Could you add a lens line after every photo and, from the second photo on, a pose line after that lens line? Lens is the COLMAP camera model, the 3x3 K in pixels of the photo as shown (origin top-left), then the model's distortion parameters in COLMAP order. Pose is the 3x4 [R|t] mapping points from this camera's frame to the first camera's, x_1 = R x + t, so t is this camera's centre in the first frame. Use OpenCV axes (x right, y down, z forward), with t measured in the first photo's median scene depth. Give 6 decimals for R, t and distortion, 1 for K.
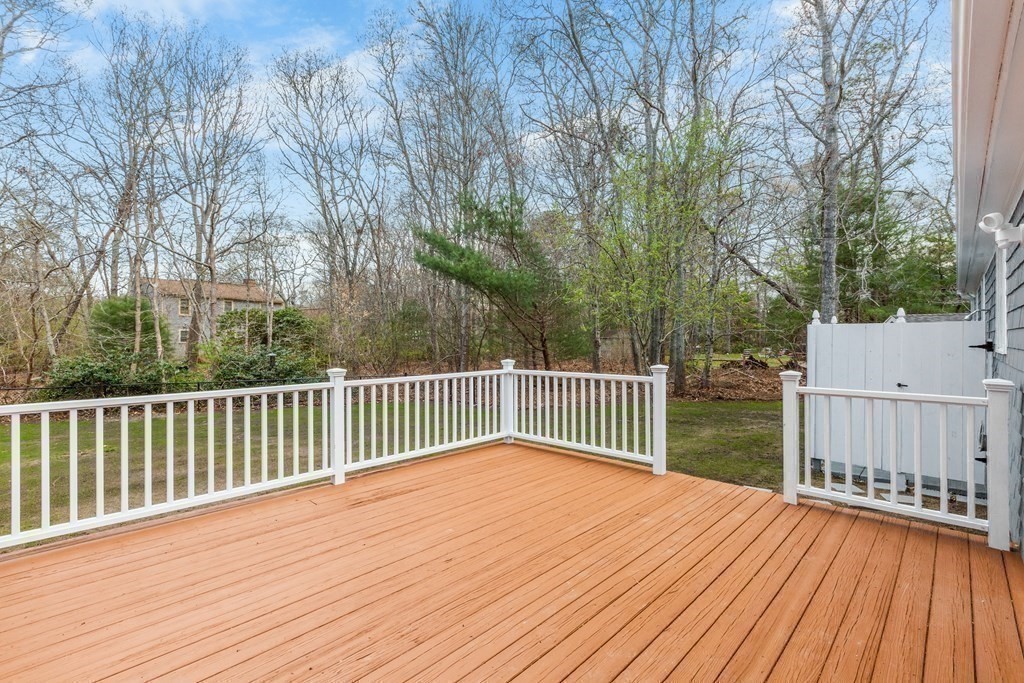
lens RADIAL K [[460.4, 0, 512.8], [0, 460.4, 341.6], [0, 0, 1]] dist [0.006852, -0.000303]
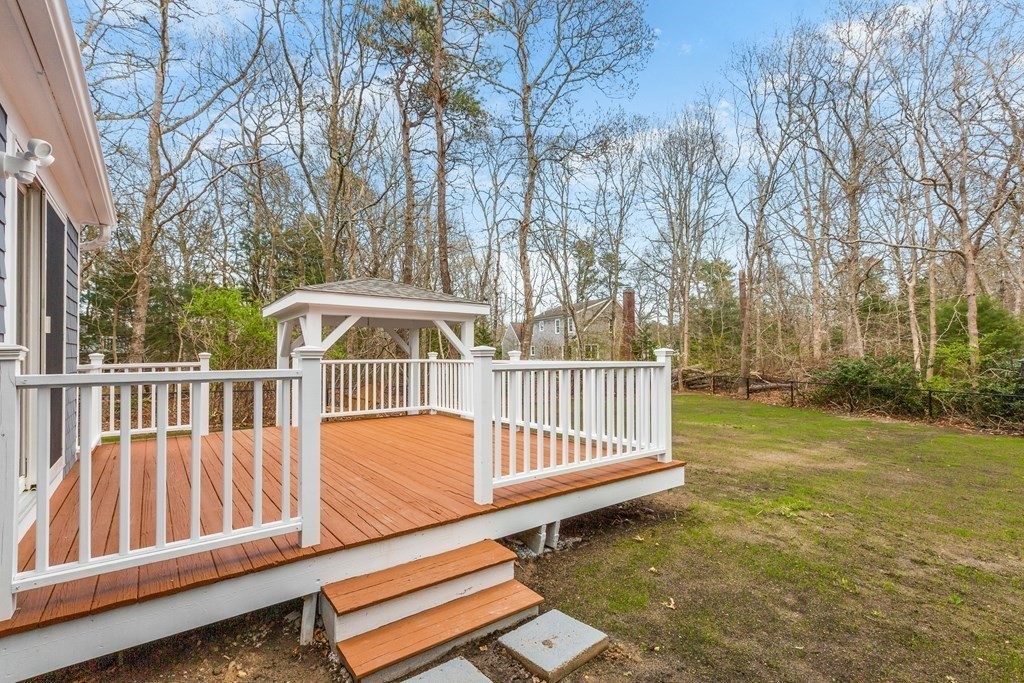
lens RADIAL K [[460.4, 0, 506.0], [0, 460.4, 348.2], [0, 0, 1]] dist [0.006852, -0.000303]
pose [[-0.148857, -0.012736, -0.988777, 1.049980], [-0.004476, 0.999915, -0.012206, 0.066401], [0.988849, 0.002609, -0.148901, 1.191771]]
